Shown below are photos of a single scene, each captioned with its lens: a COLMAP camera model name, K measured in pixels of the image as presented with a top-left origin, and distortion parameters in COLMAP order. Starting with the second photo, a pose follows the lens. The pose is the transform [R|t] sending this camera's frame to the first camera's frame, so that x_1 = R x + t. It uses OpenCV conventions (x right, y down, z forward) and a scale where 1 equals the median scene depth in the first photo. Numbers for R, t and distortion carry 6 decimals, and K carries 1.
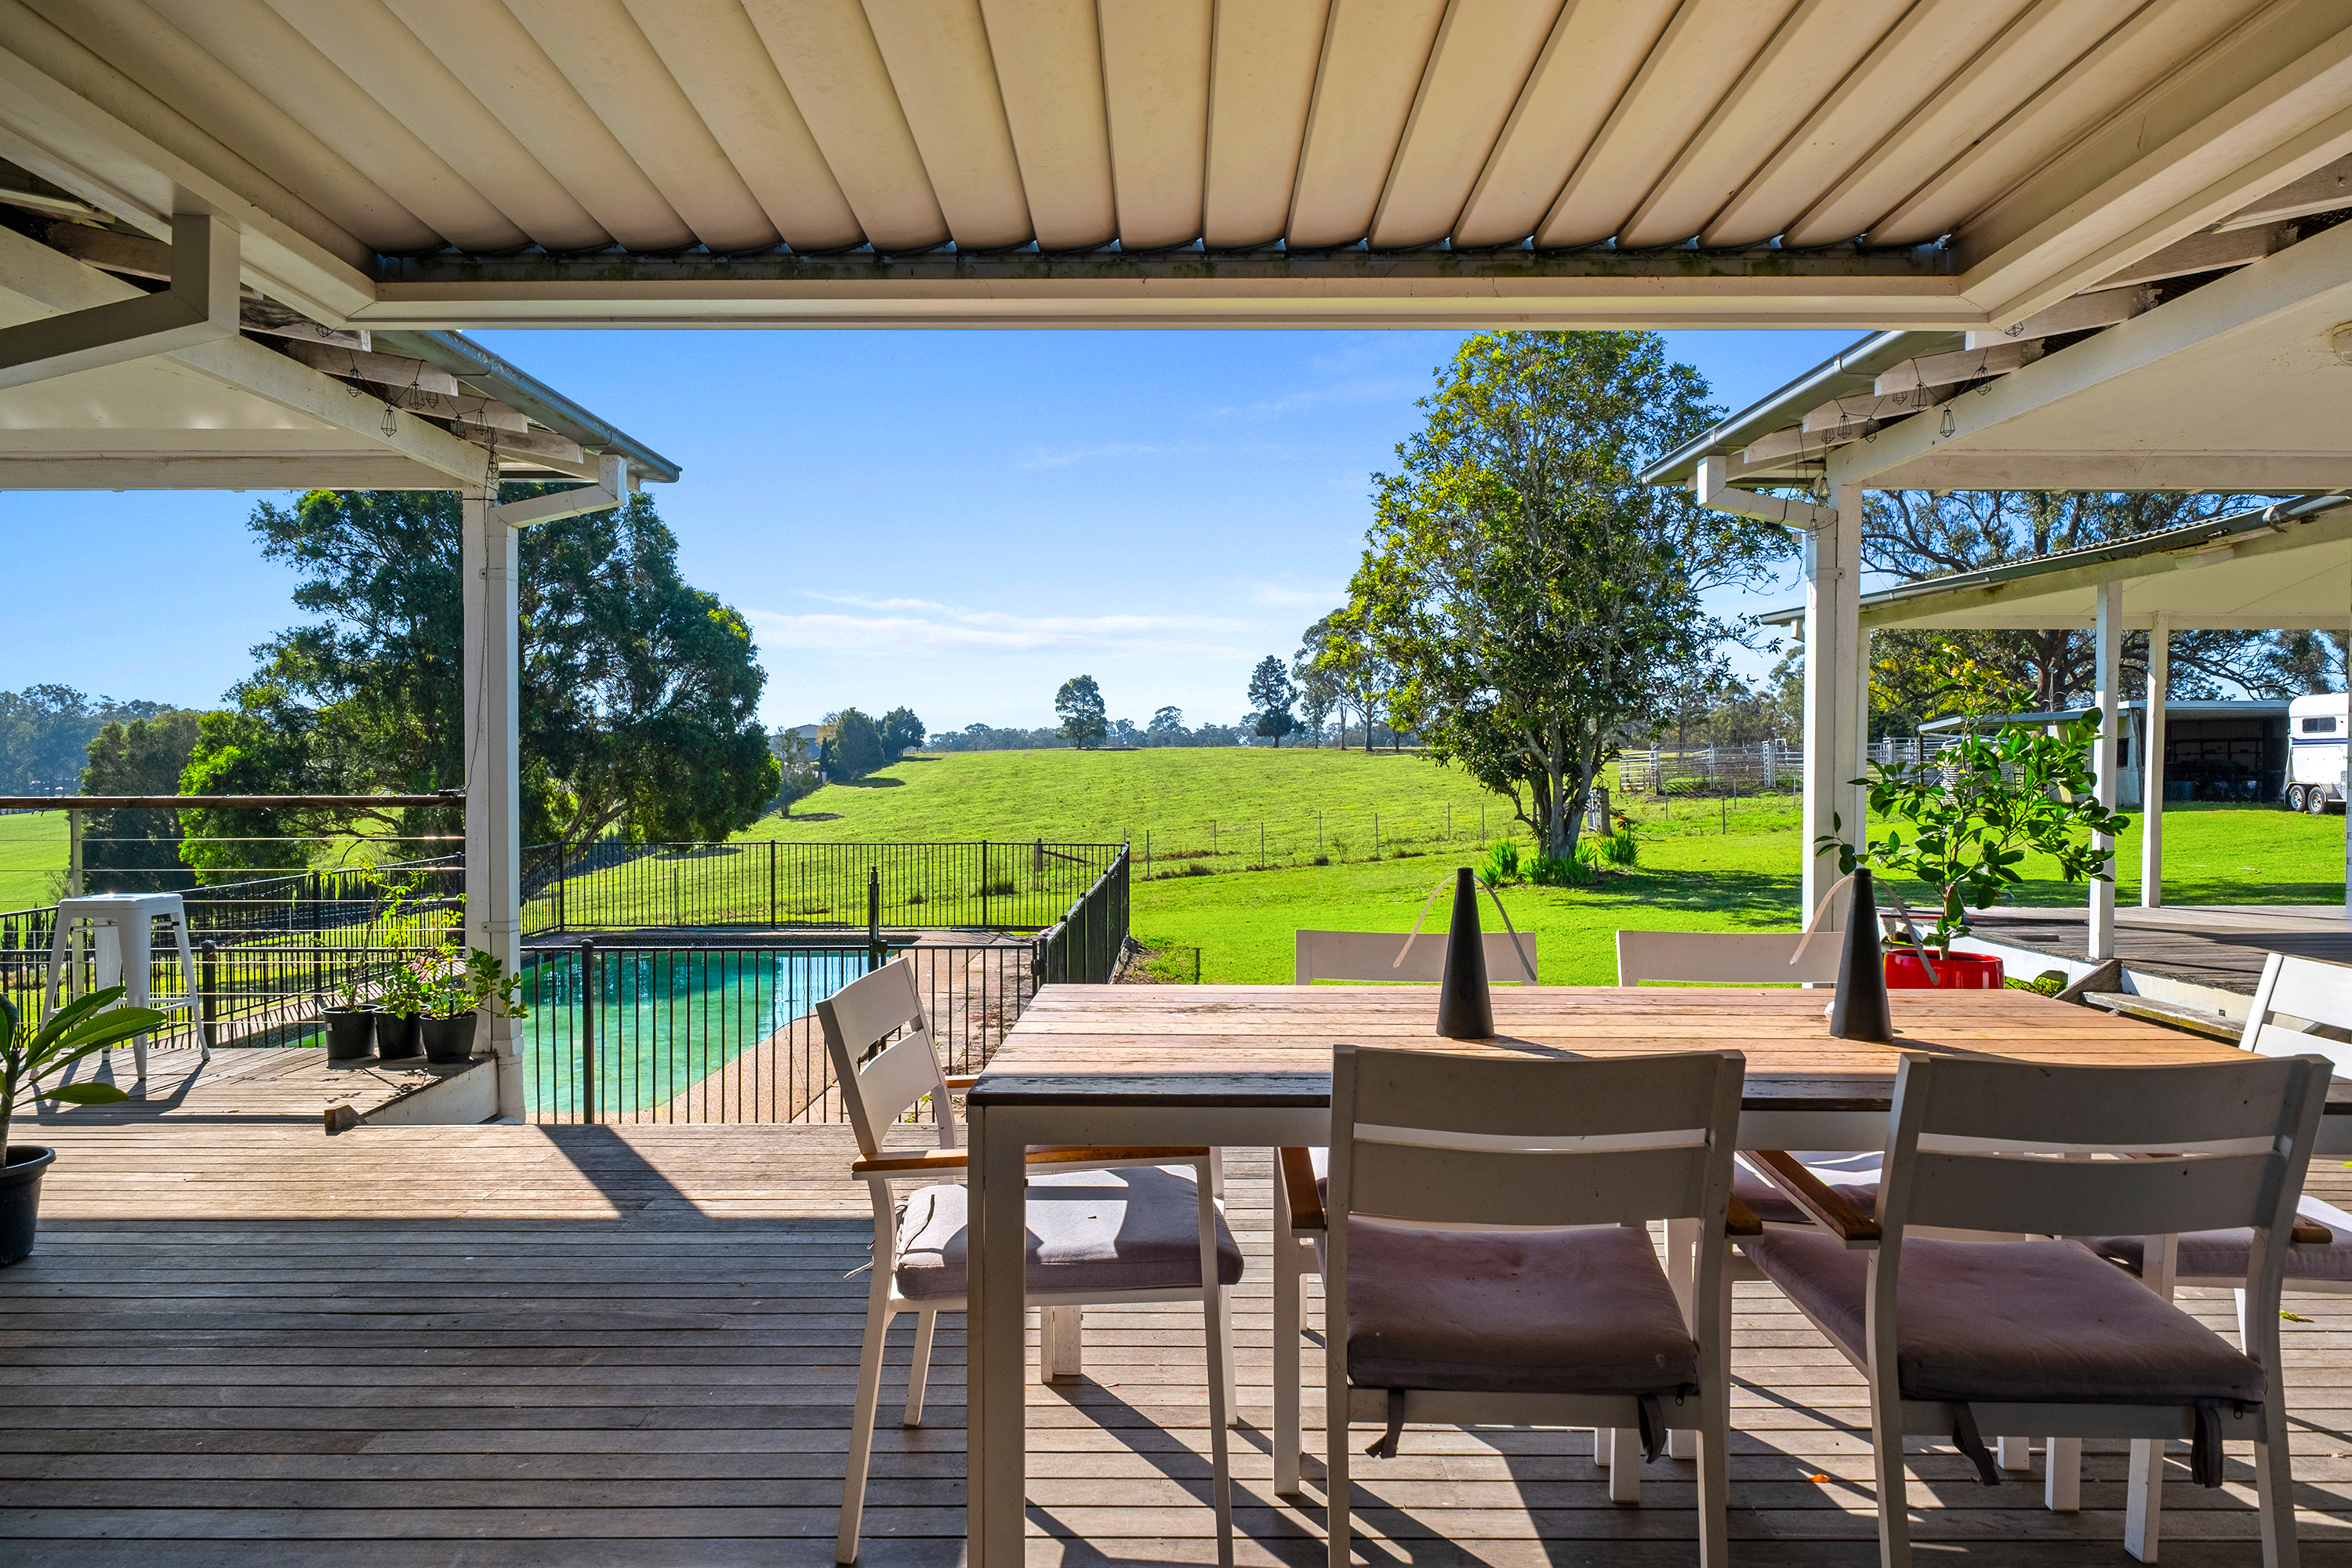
lens RADIAL K [[1502.9, 0, 1176.0], [0, 1502.9, 784.0], [0, 0, 1]] dist [-0.001571, -0.001189]
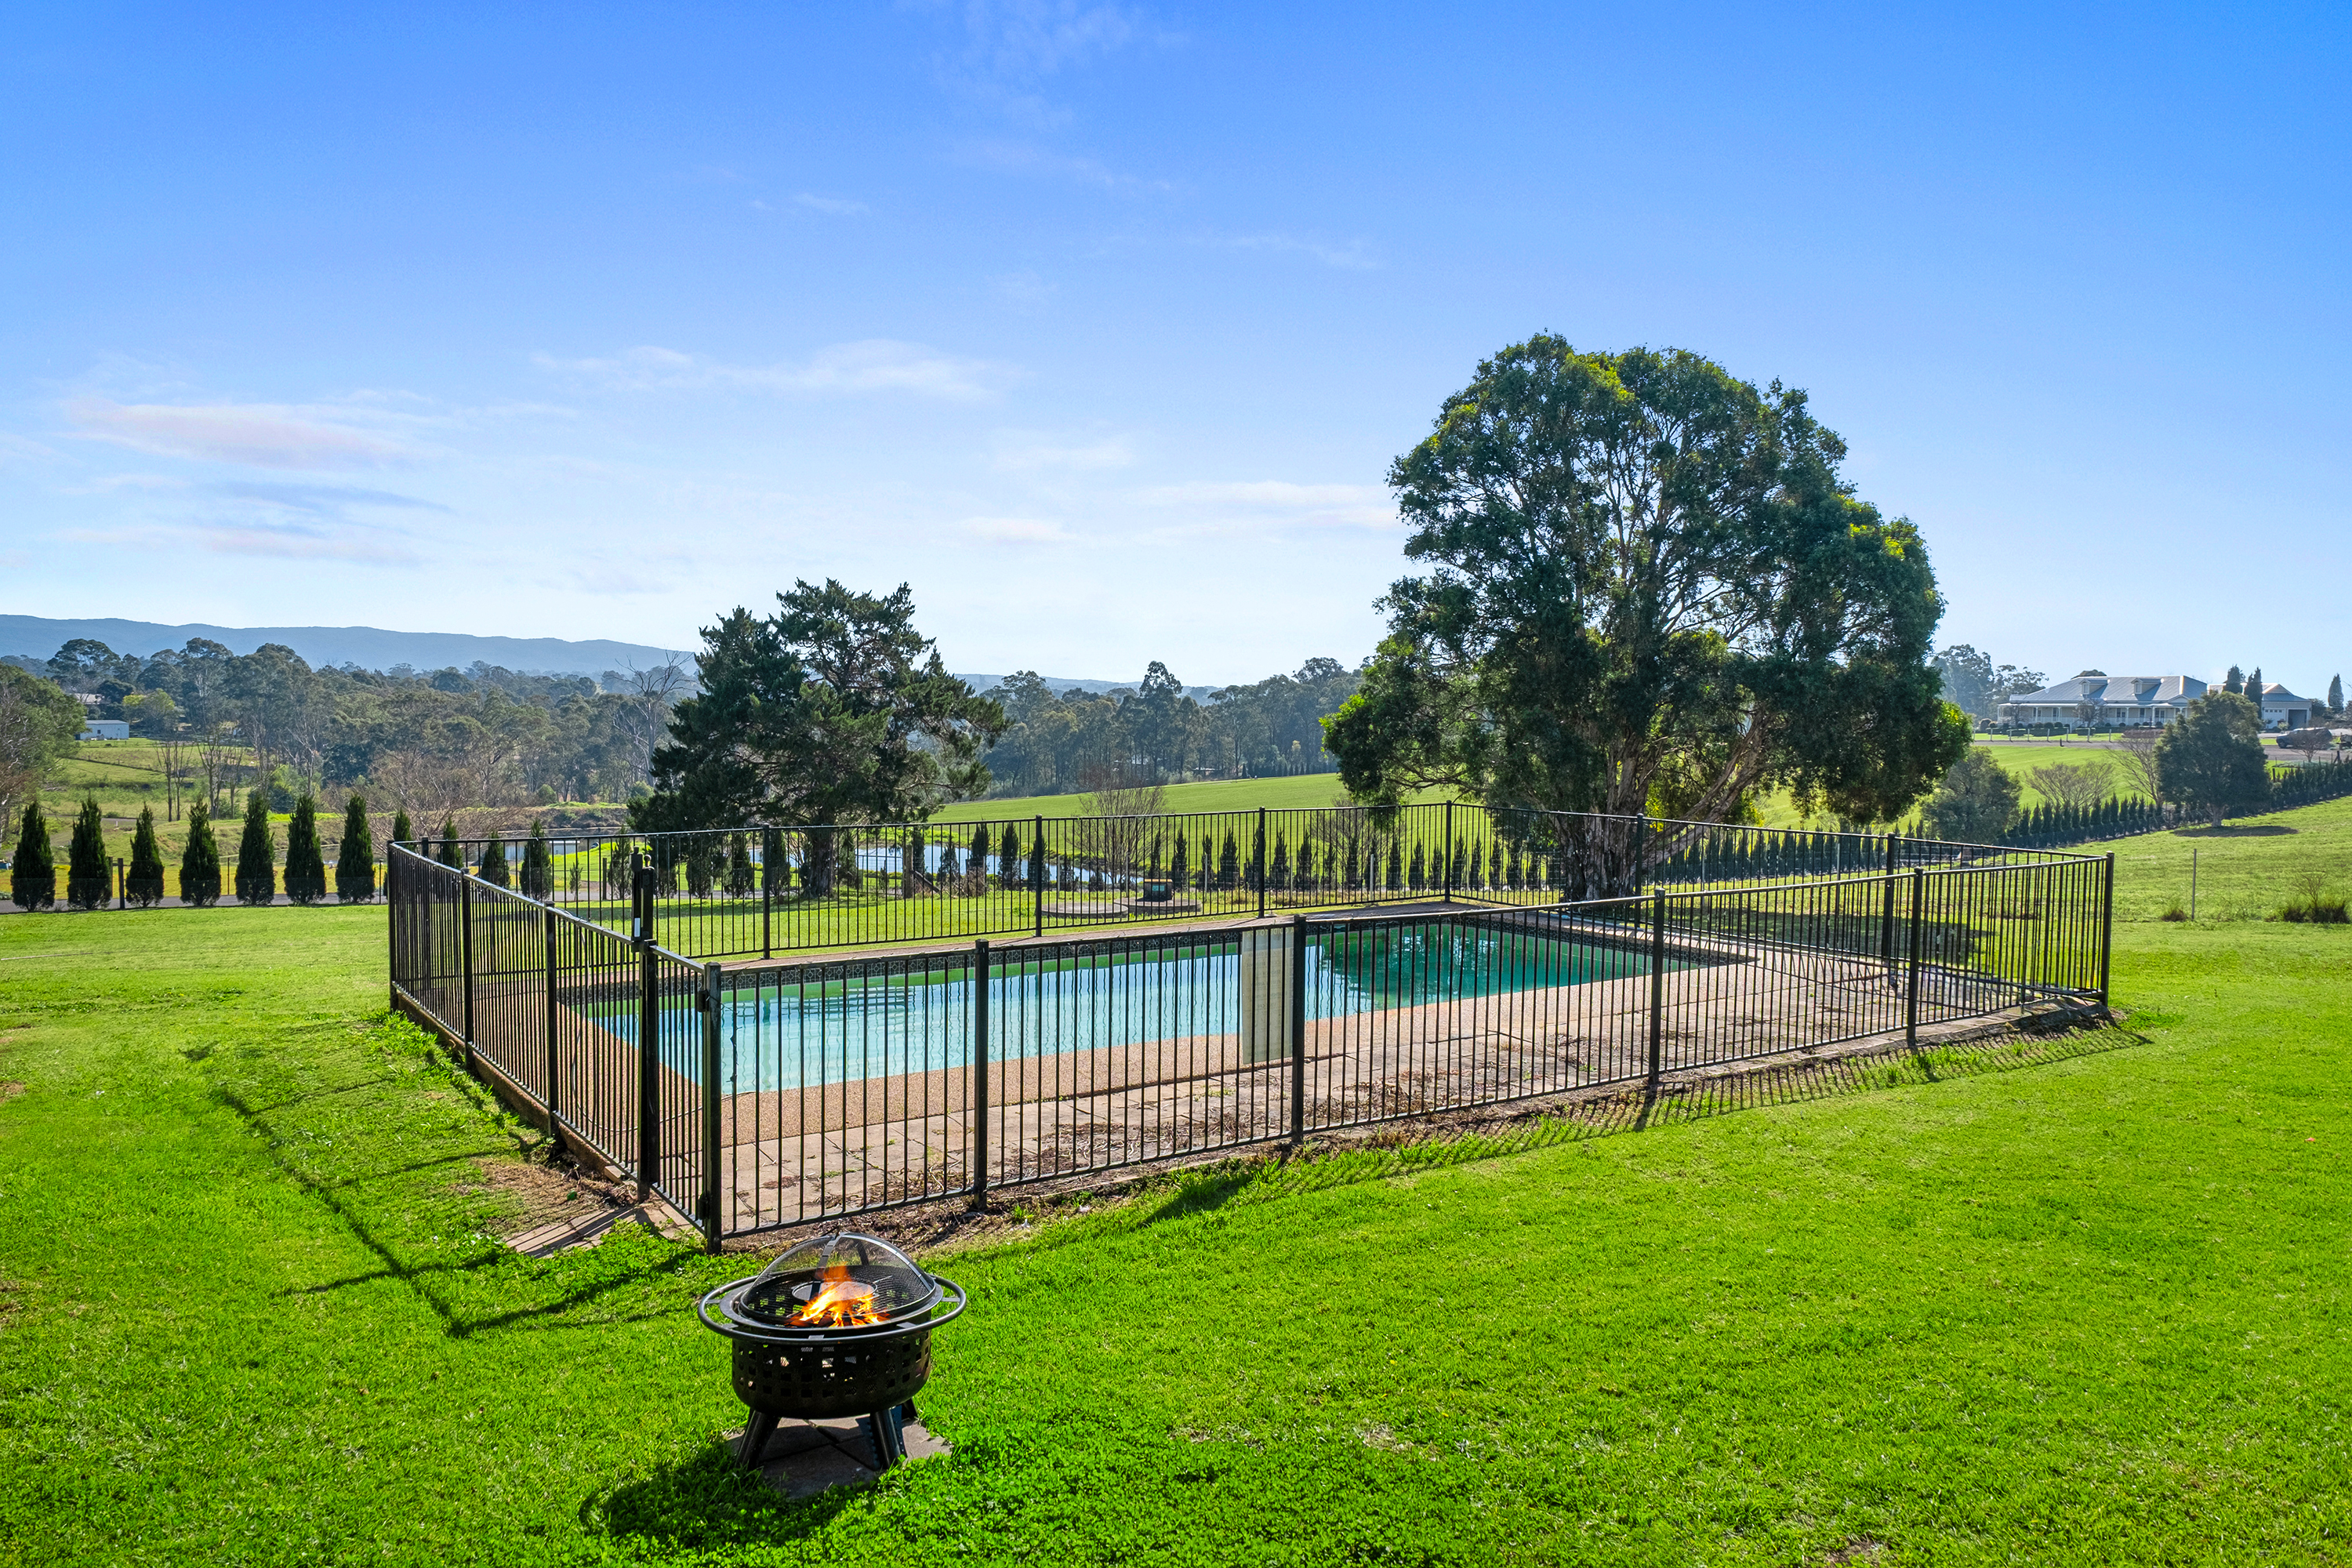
lens RADIAL K [[1599.6, 0, 1176.0], [0, 1599.6, 784.0], [0, 0, 1]] dist [-0.003003, -0.001449]
pose [[0.585669, 0.047151, -0.809177, 0.199322], [-0.022571, 0.998868, 0.041868, -0.007253], [0.810236, -0.006256, 0.586071, 0.230916]]
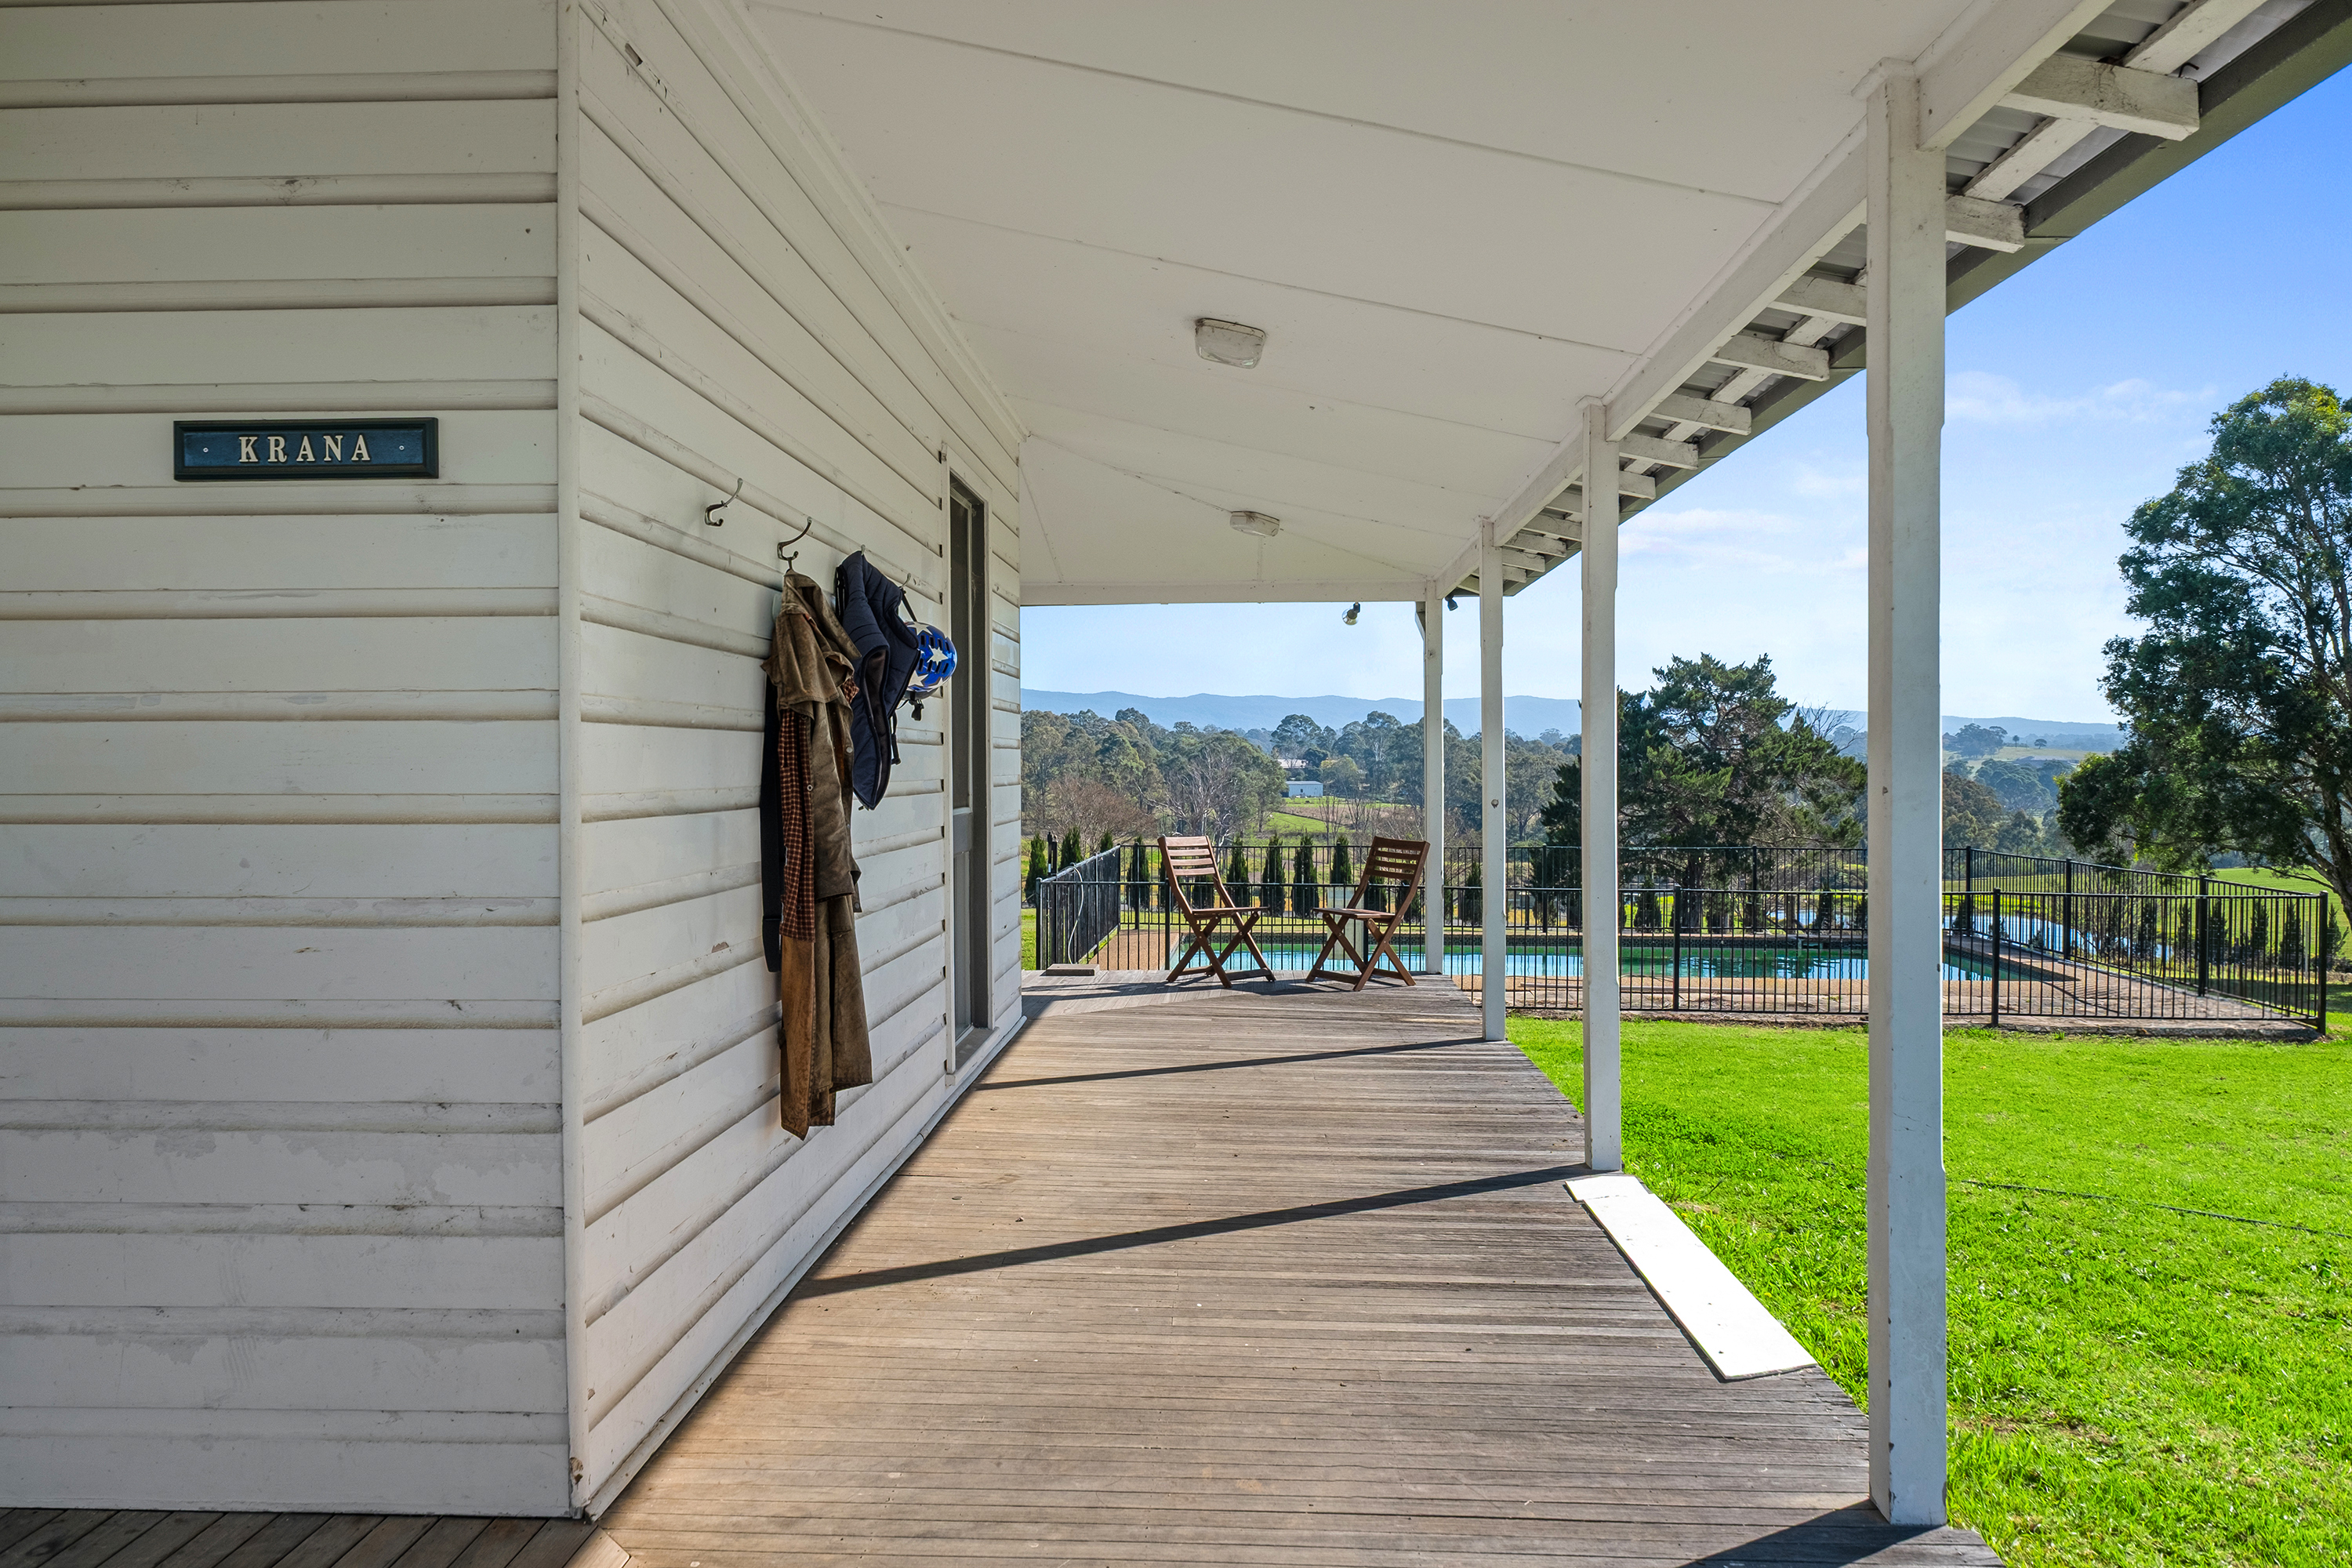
lens RADIAL K [[1599.6, 0, 1176.0], [0, 1599.6, 784.0], [0, 0, 1]] dist [-0.003003, -0.001449]
pose [[-0.050470, 0.016443, -0.998590, 0.525060], [-0.015562, 0.999730, 0.017248, -0.011458], [0.998604, 0.016410, -0.050200, 0.386687]]
